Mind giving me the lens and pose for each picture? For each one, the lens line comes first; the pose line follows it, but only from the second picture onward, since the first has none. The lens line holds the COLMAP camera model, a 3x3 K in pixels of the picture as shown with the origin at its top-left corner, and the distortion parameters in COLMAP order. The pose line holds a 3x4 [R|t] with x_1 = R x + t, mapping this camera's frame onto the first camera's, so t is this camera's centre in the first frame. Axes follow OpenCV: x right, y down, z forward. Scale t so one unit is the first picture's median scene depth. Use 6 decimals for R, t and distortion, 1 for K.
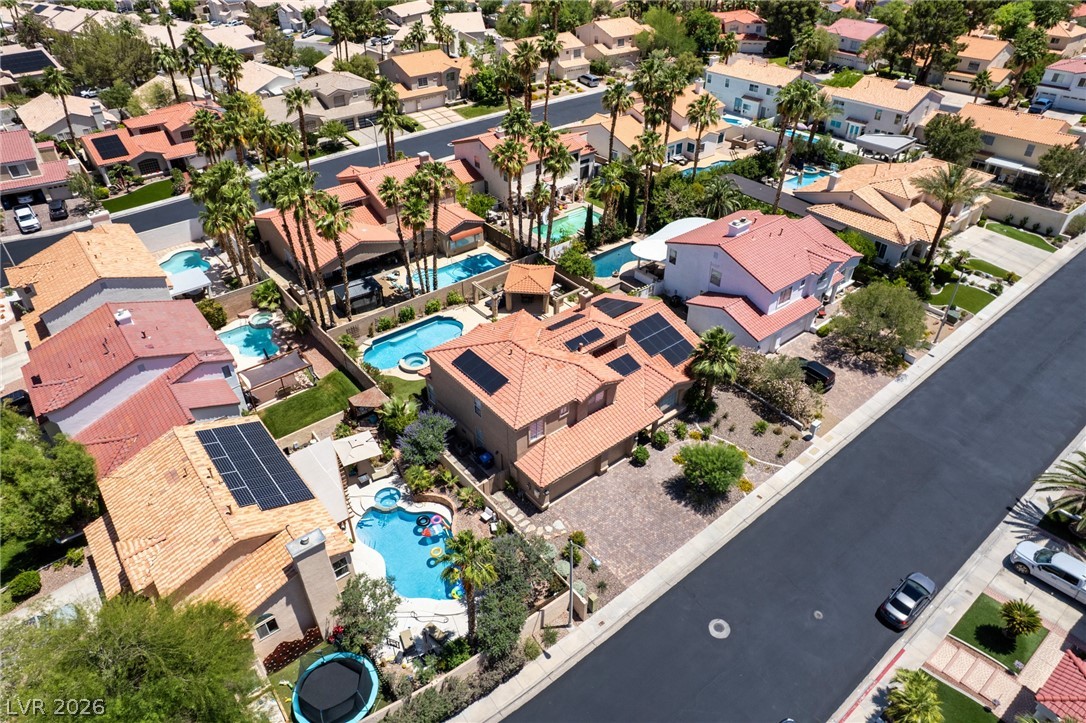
lens RADIAL K [[703.6, 0, 543.0], [0, 703.6, 361.5], [0, 0, 1]] dist [-0.071033, 0.060312]
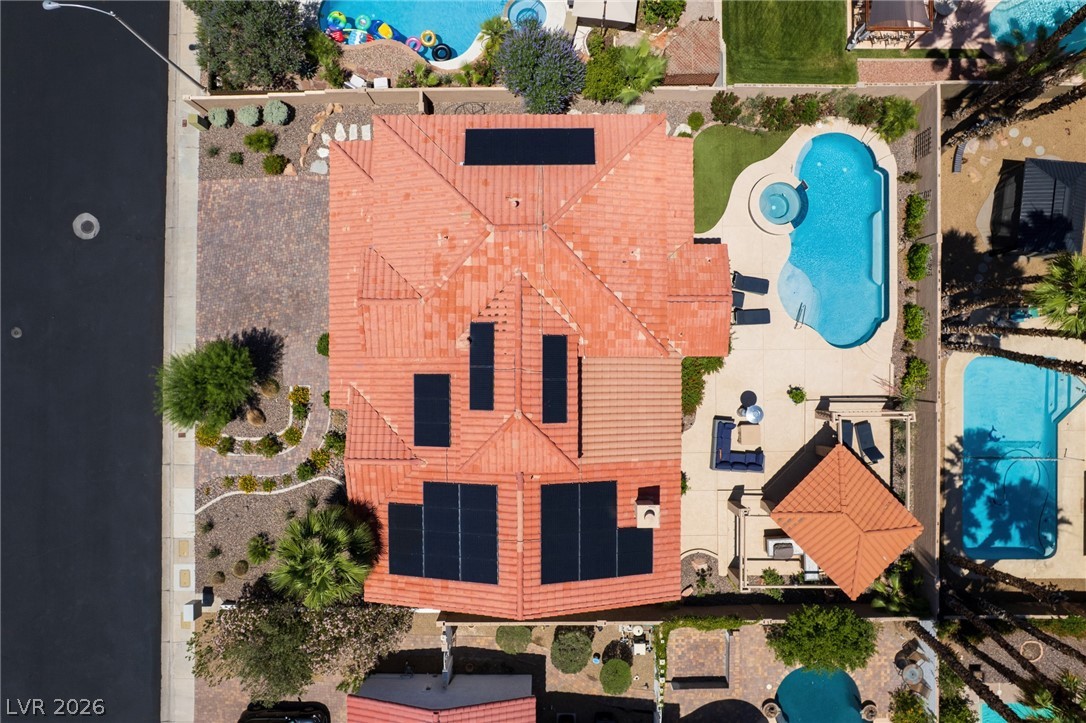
lens RADIAL K [[703.6, 0, 543.0], [0, 703.6, 361.5], [0, 0, 1]] dist [-0.071033, 0.060312]
pose [[-0.627313, 0.778758, 0.003909, 0.020546], [-0.447769, -0.364789, 0.816353, -0.351831], [0.637167, 0.510358, 0.577540, 0.568633]]
